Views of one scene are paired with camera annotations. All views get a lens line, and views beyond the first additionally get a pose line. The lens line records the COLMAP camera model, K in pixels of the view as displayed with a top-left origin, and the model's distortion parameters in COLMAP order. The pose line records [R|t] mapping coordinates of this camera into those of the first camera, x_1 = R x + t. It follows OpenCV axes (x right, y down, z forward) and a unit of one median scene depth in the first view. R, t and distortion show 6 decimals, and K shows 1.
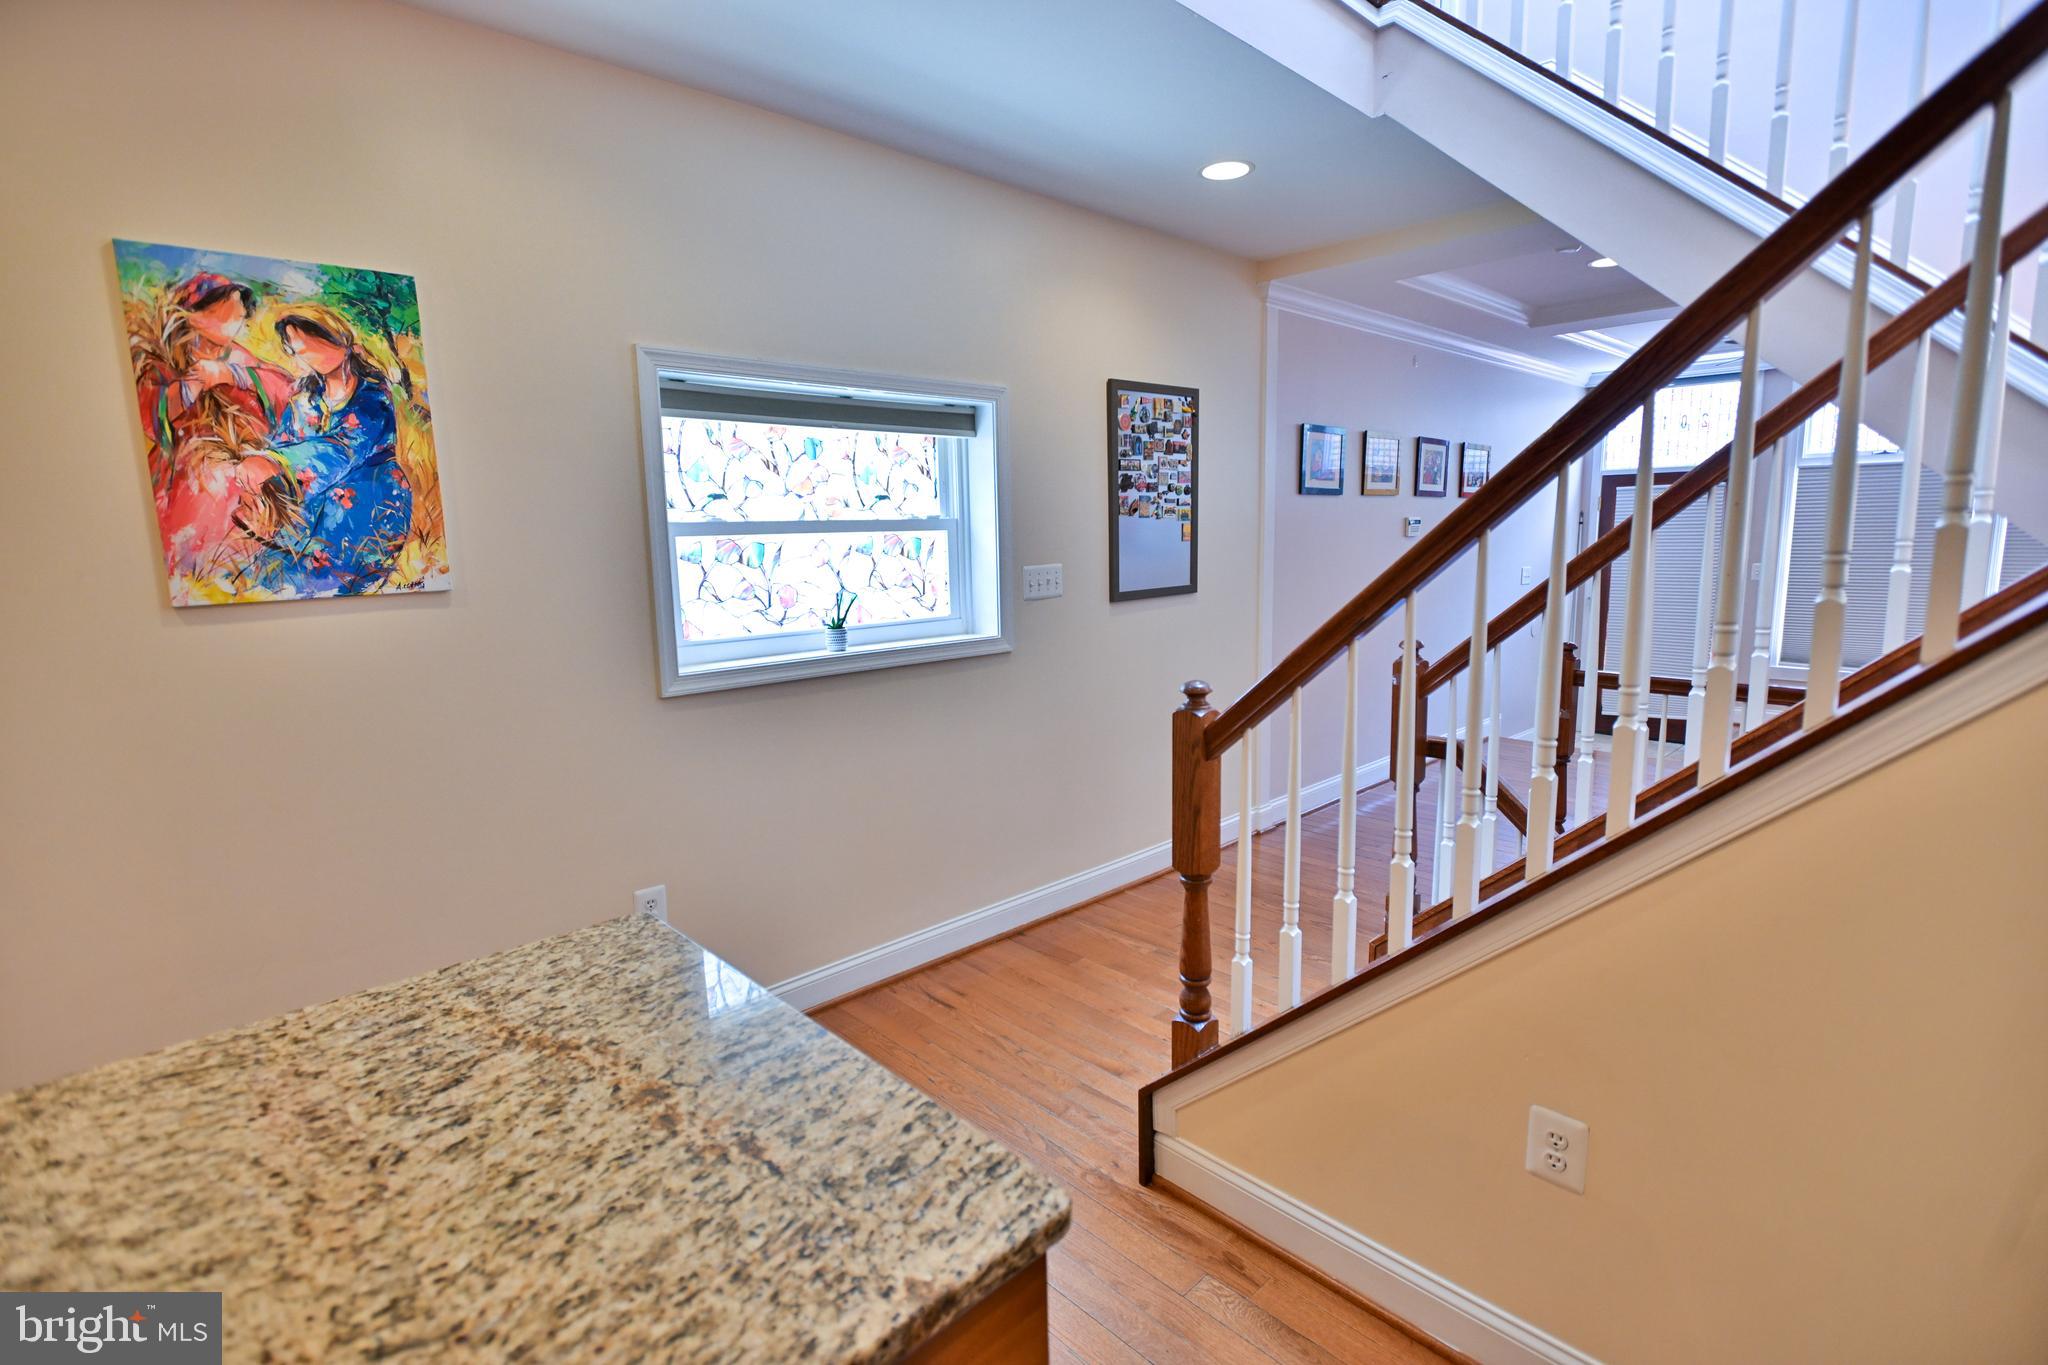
lens RADIAL K [[961.7, 0, 1024.0], [0, 961.7, 682.5], [0, 0, 1]] dist [-0.008530, -0.001392]
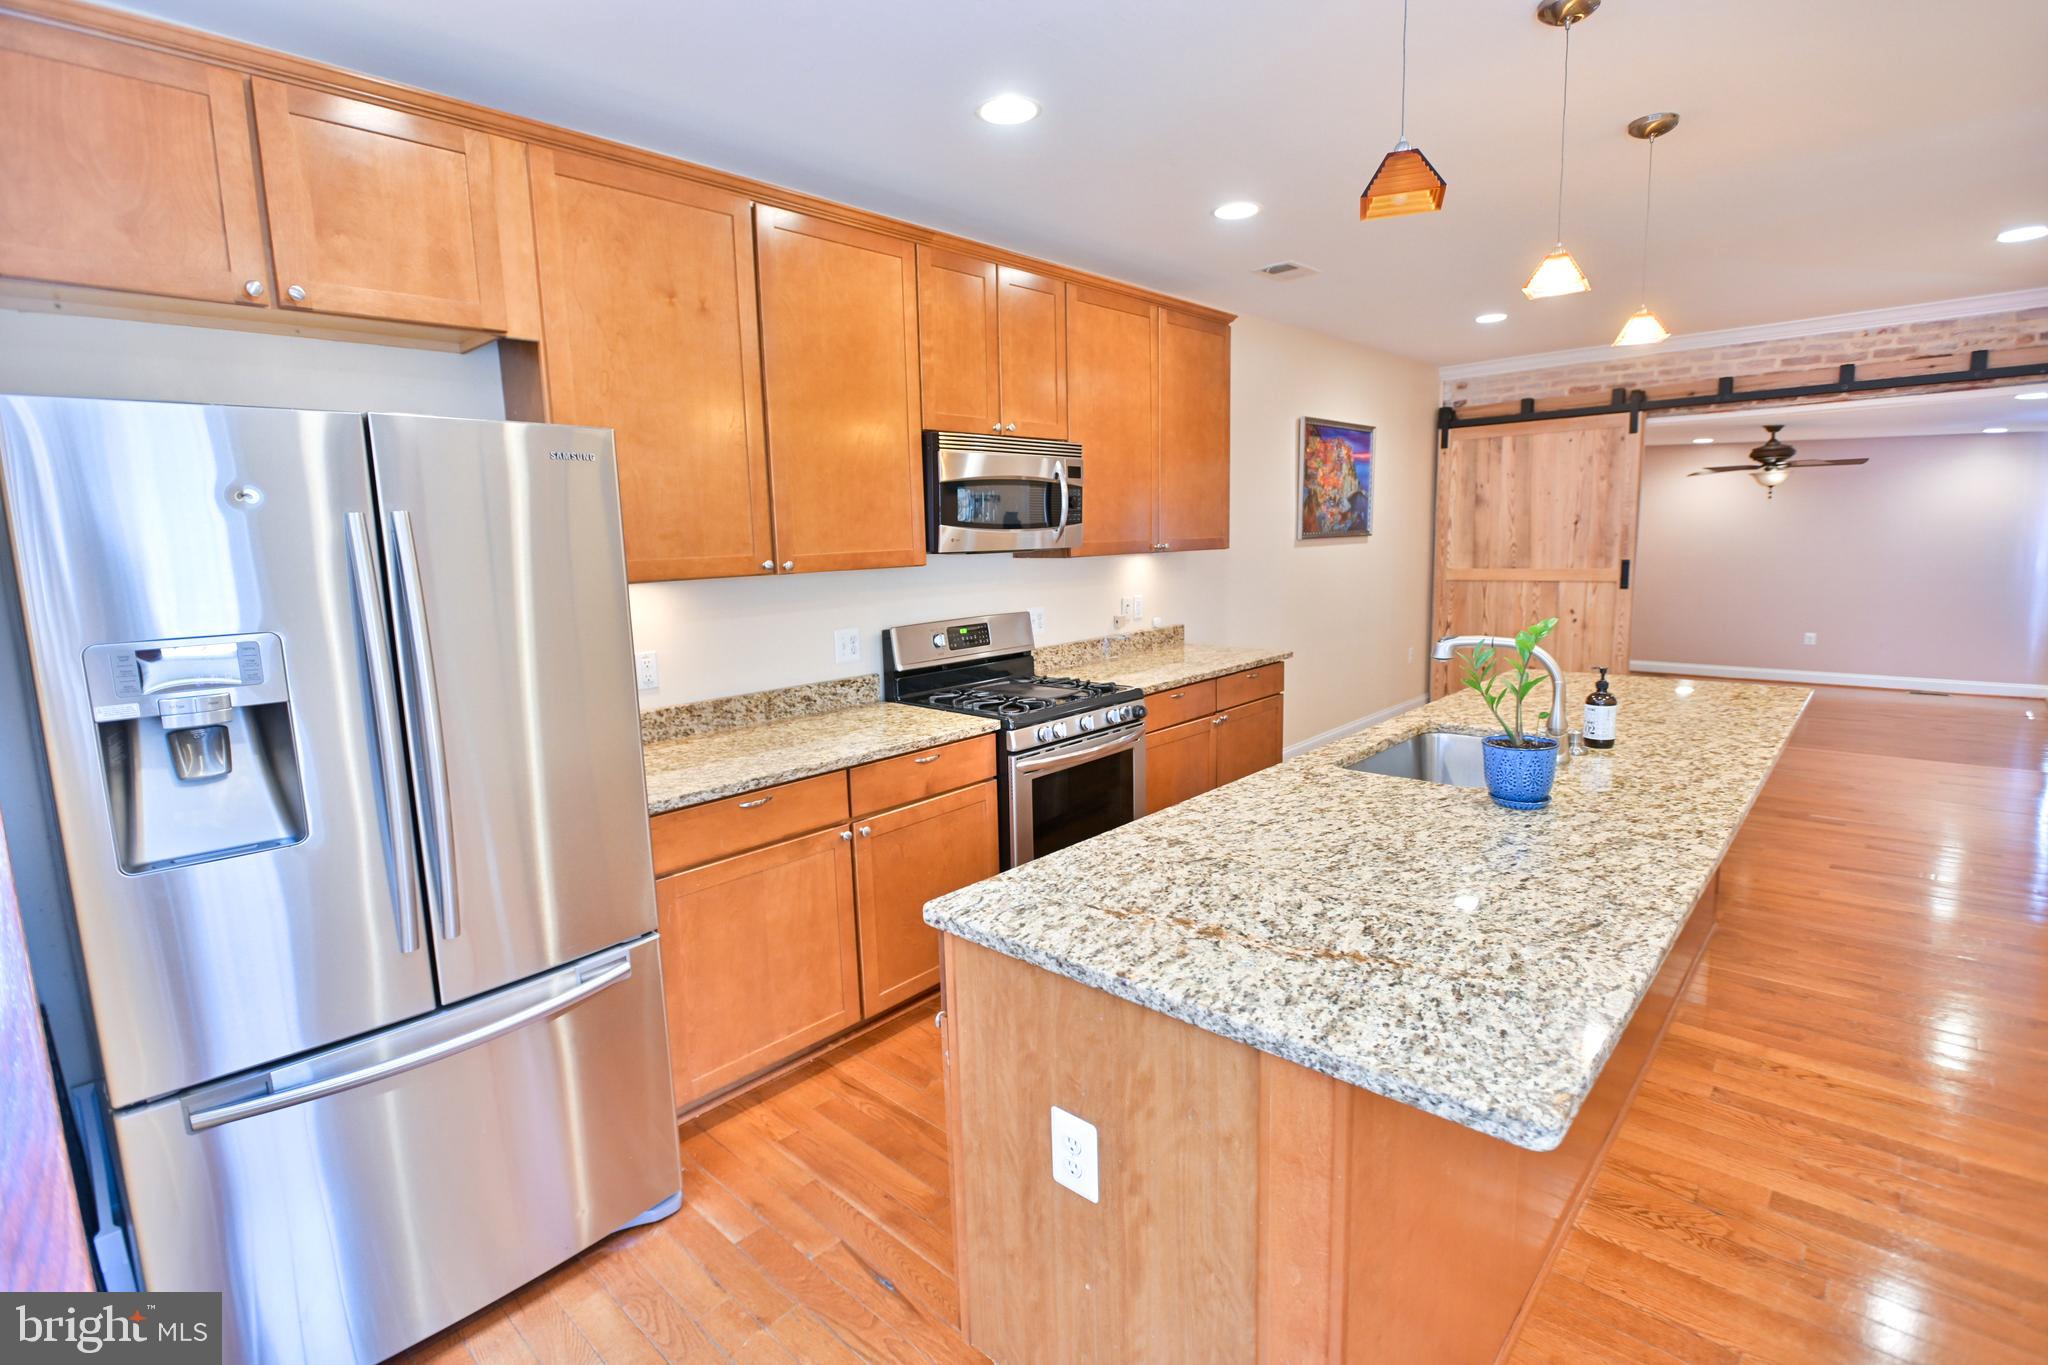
lens RADIAL K [[961.7, 0, 1024.0], [0, 961.7, 682.5], [0, 0, 1]] dist [-0.008530, -0.001392]
pose [[-0.996743, 0.058908, -0.055079, -0.046387], [0.039139, 0.950491, 0.308277, -0.290326], [0.070512, 0.305117, -0.949701, 1.763054]]
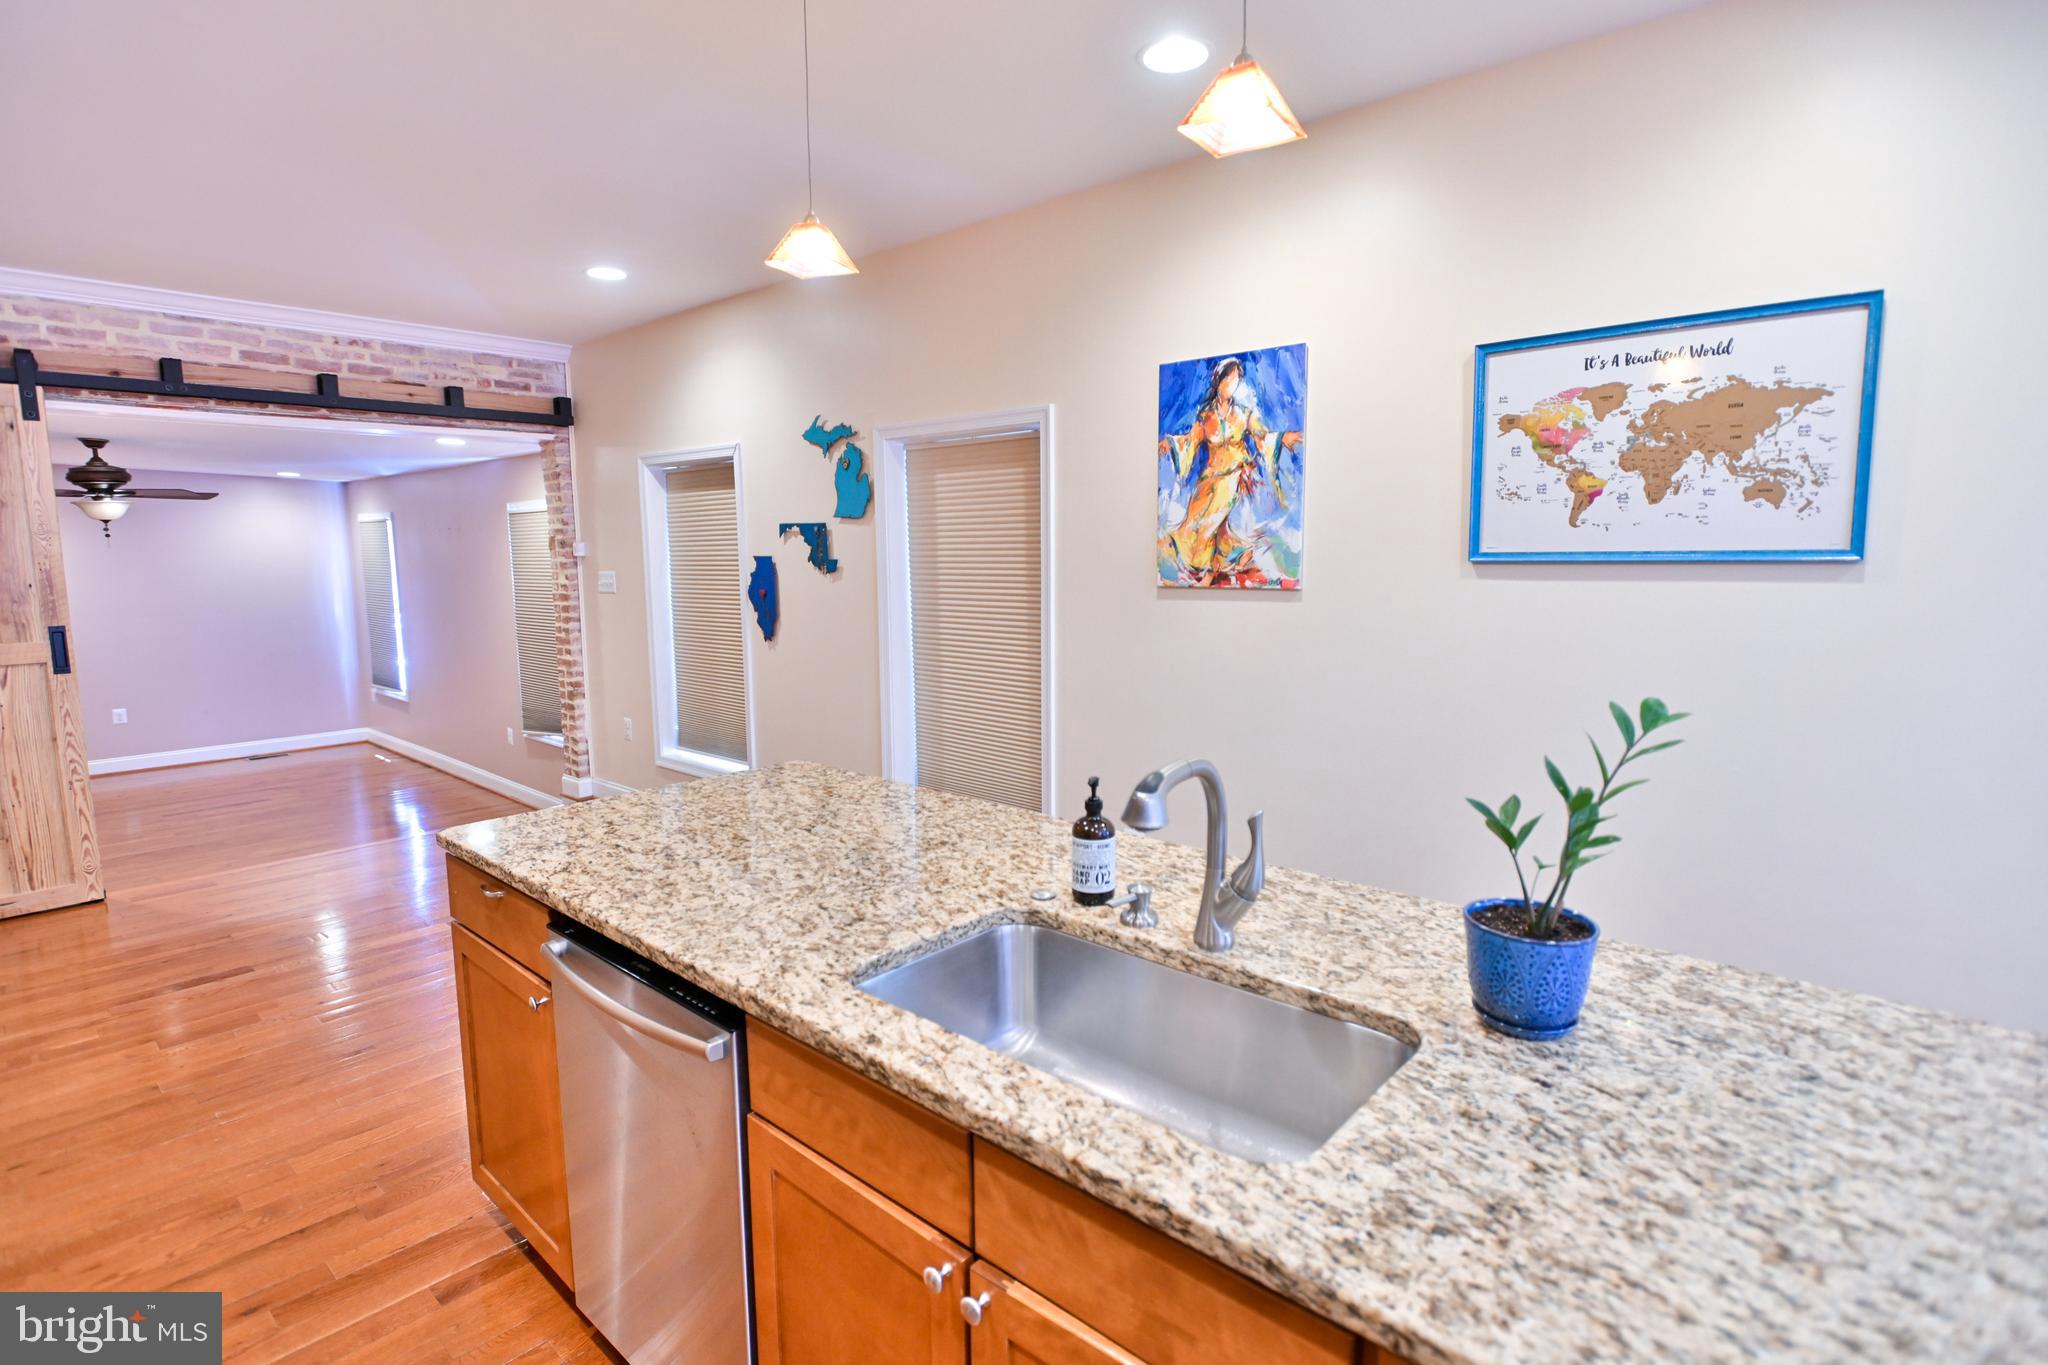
lens RADIAL K [[1012.1, 0, 1025.3], [0, 1012.1, 672.4], [0, 0, 1]] dist [-0.011820, -0.000943]
pose [[0.082601, 0.140745, -0.986594, -0.071163], [-0.151016, 0.980313, 0.127205, 0.044812], [0.985074, 0.138484, 0.102230, -0.262240]]
